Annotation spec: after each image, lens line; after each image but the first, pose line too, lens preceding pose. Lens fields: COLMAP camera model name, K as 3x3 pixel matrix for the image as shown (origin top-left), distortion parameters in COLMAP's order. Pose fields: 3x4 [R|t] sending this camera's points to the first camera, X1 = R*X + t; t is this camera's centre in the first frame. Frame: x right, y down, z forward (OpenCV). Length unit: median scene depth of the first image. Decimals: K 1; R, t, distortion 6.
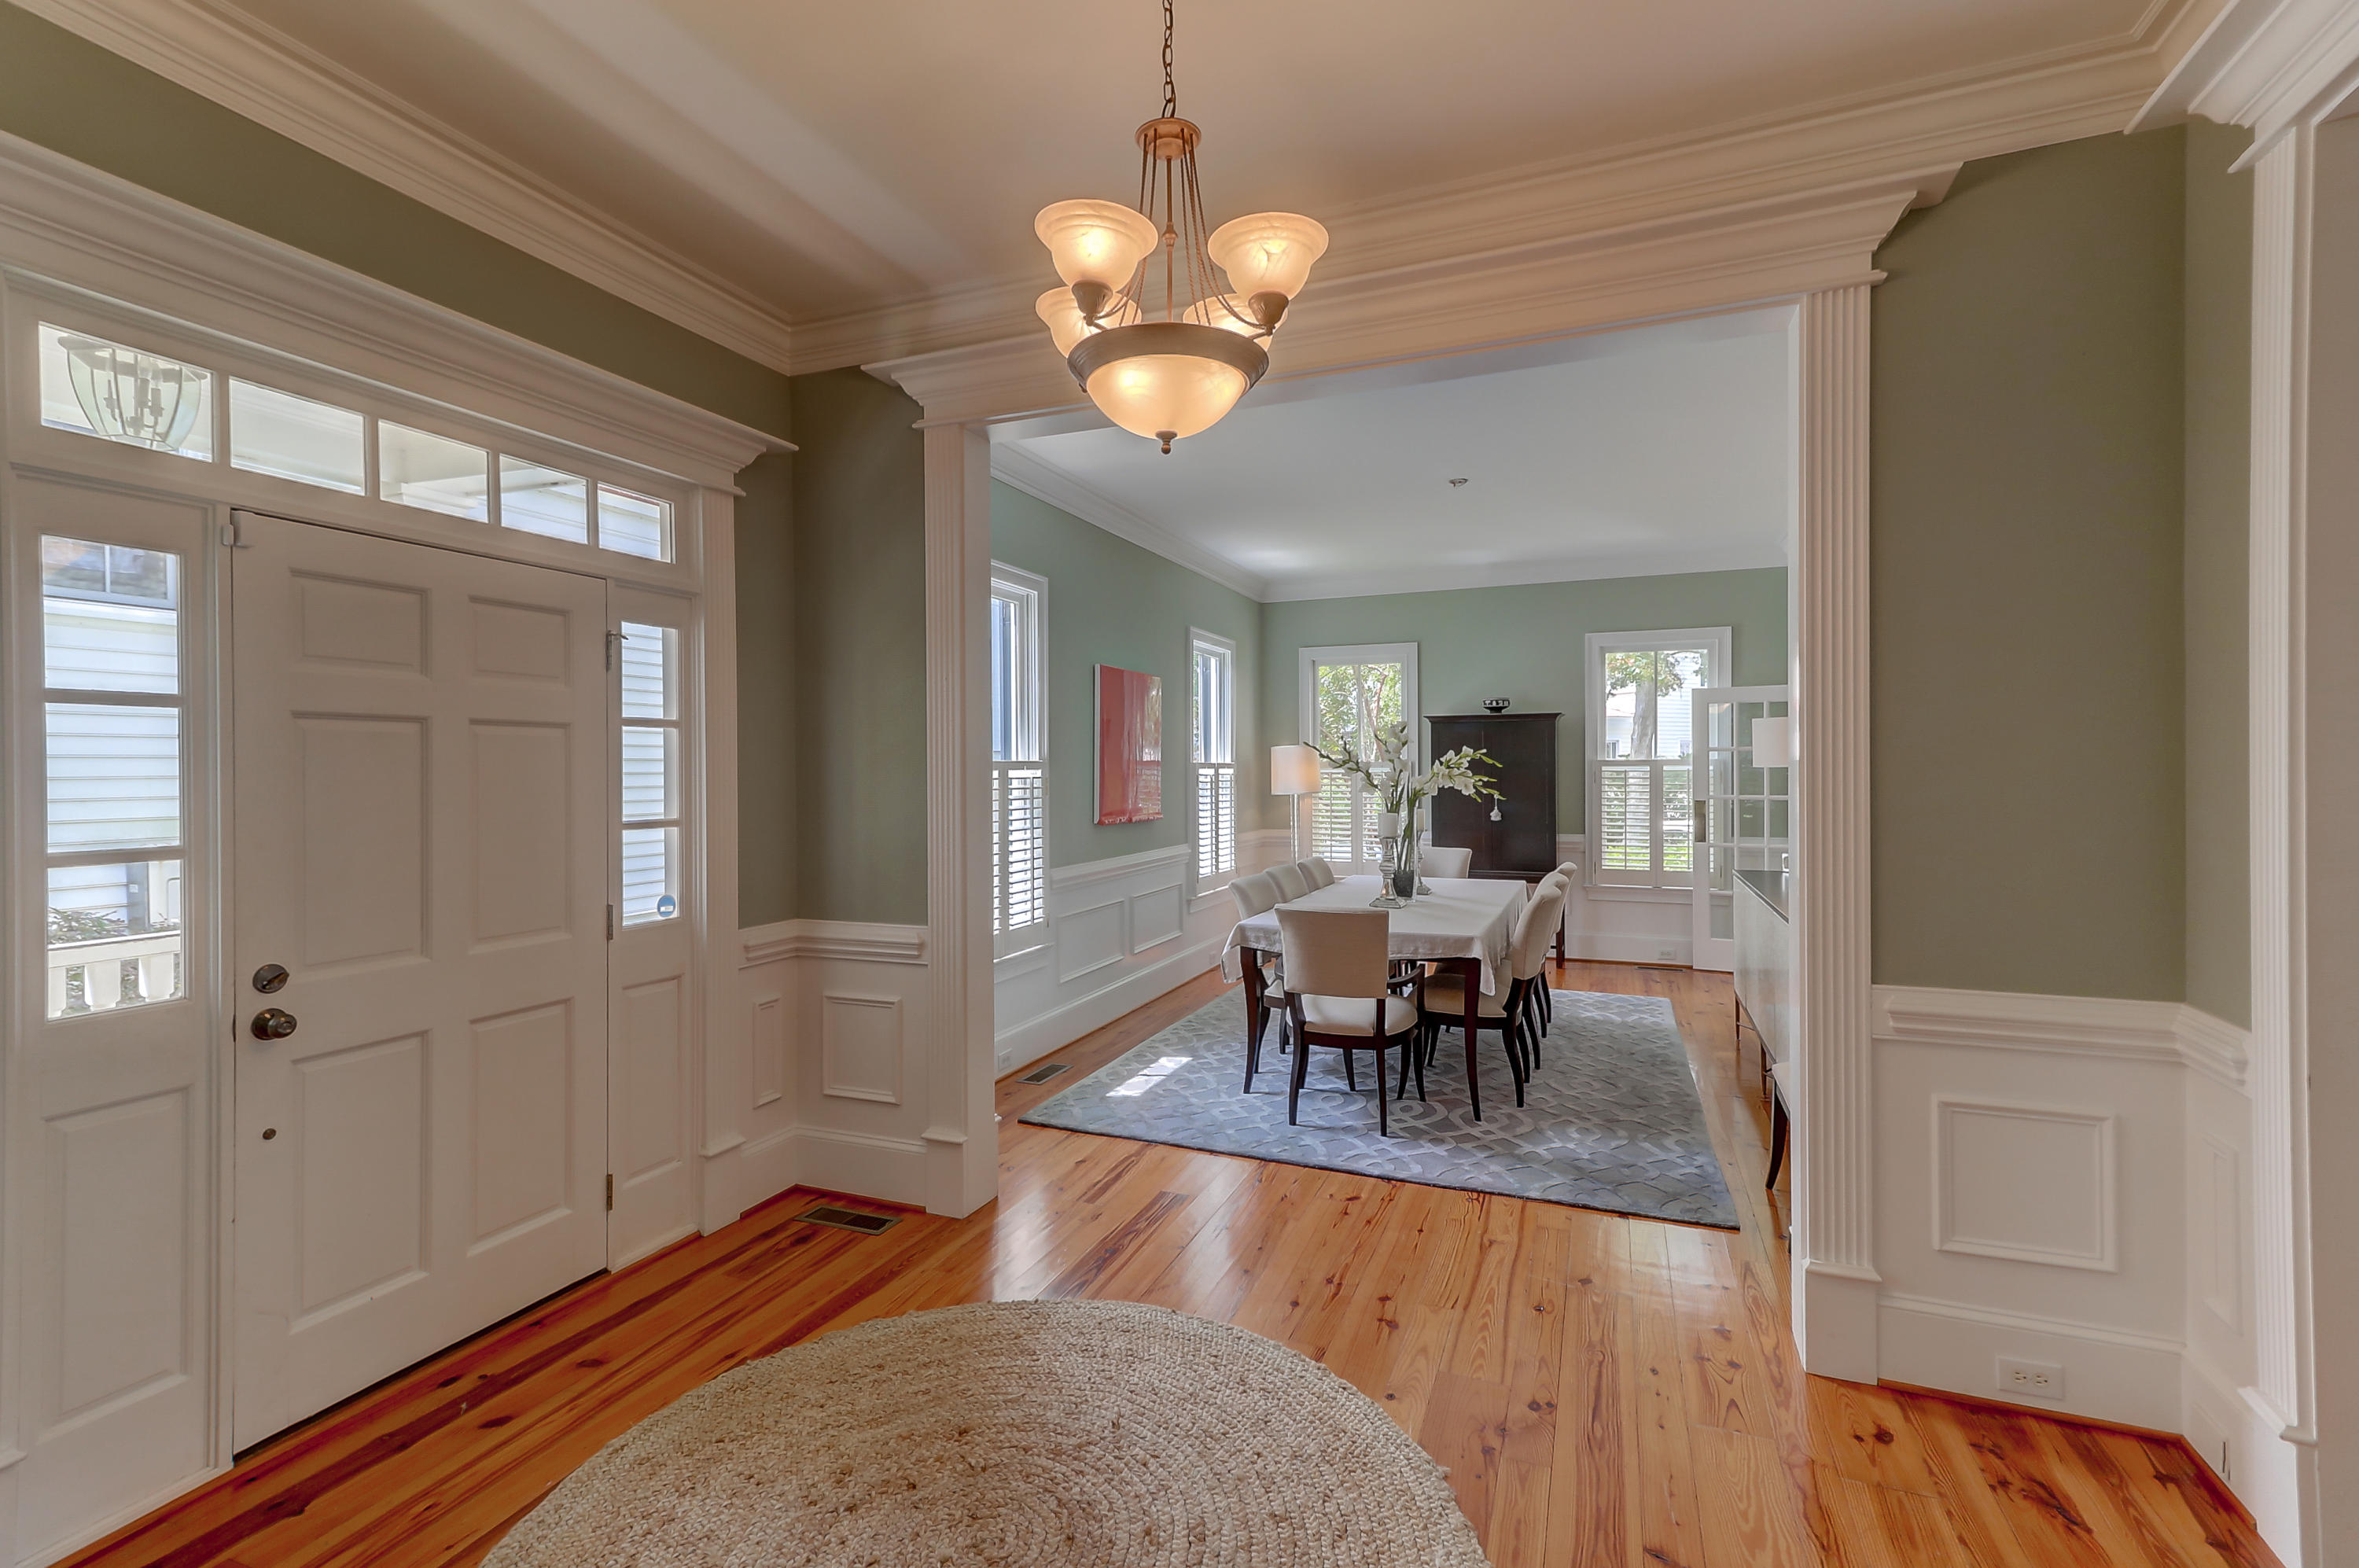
lens RADIAL K [[1074.2, 0, 1168.8], [0, 1074.2, 774.0], [0, 0, 1]] dist [0.023441, -0.003294]
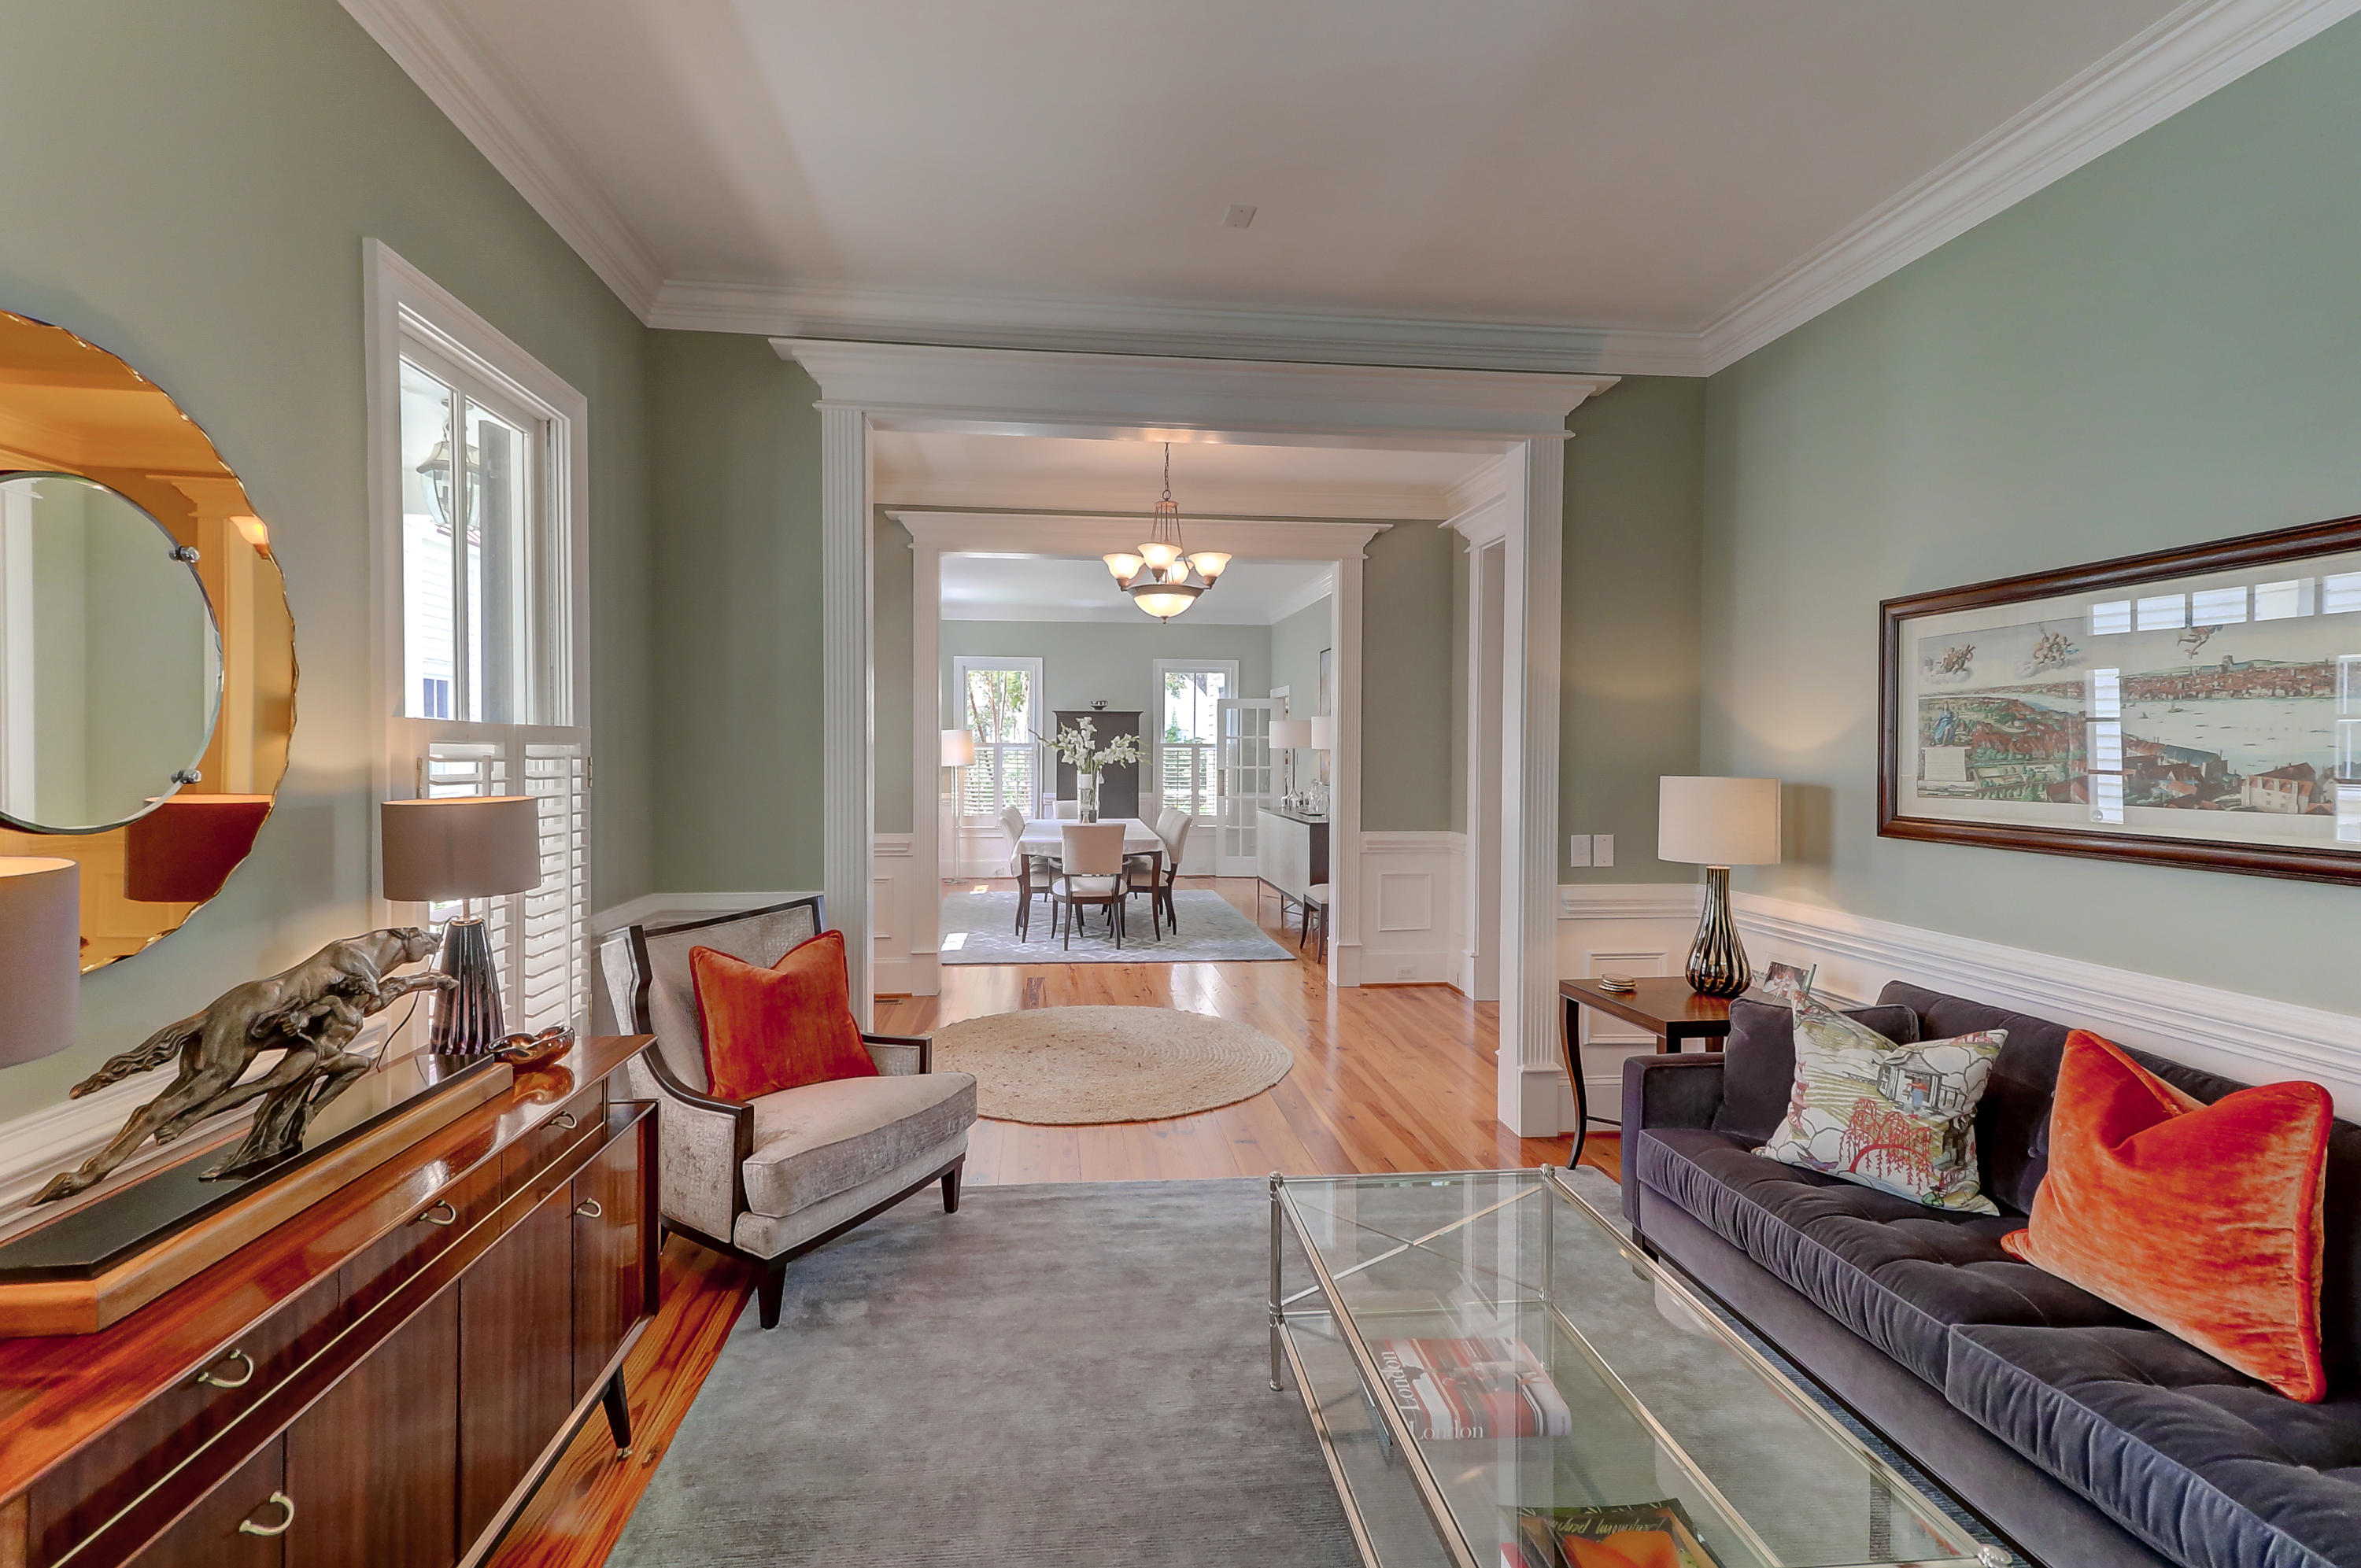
lens RADIAL K [[1074.9, 0, 1163.0], [0, 1074.9, 774.9], [0, 0, 1]] dist [0.023441, -0.003294]
pose [[0.881524, -0.001270, 0.472137, -0.576519], [-0.007641, 0.999827, 0.016956, 0.011346], [-0.472076, -0.018554, 0.881362, -0.608707]]
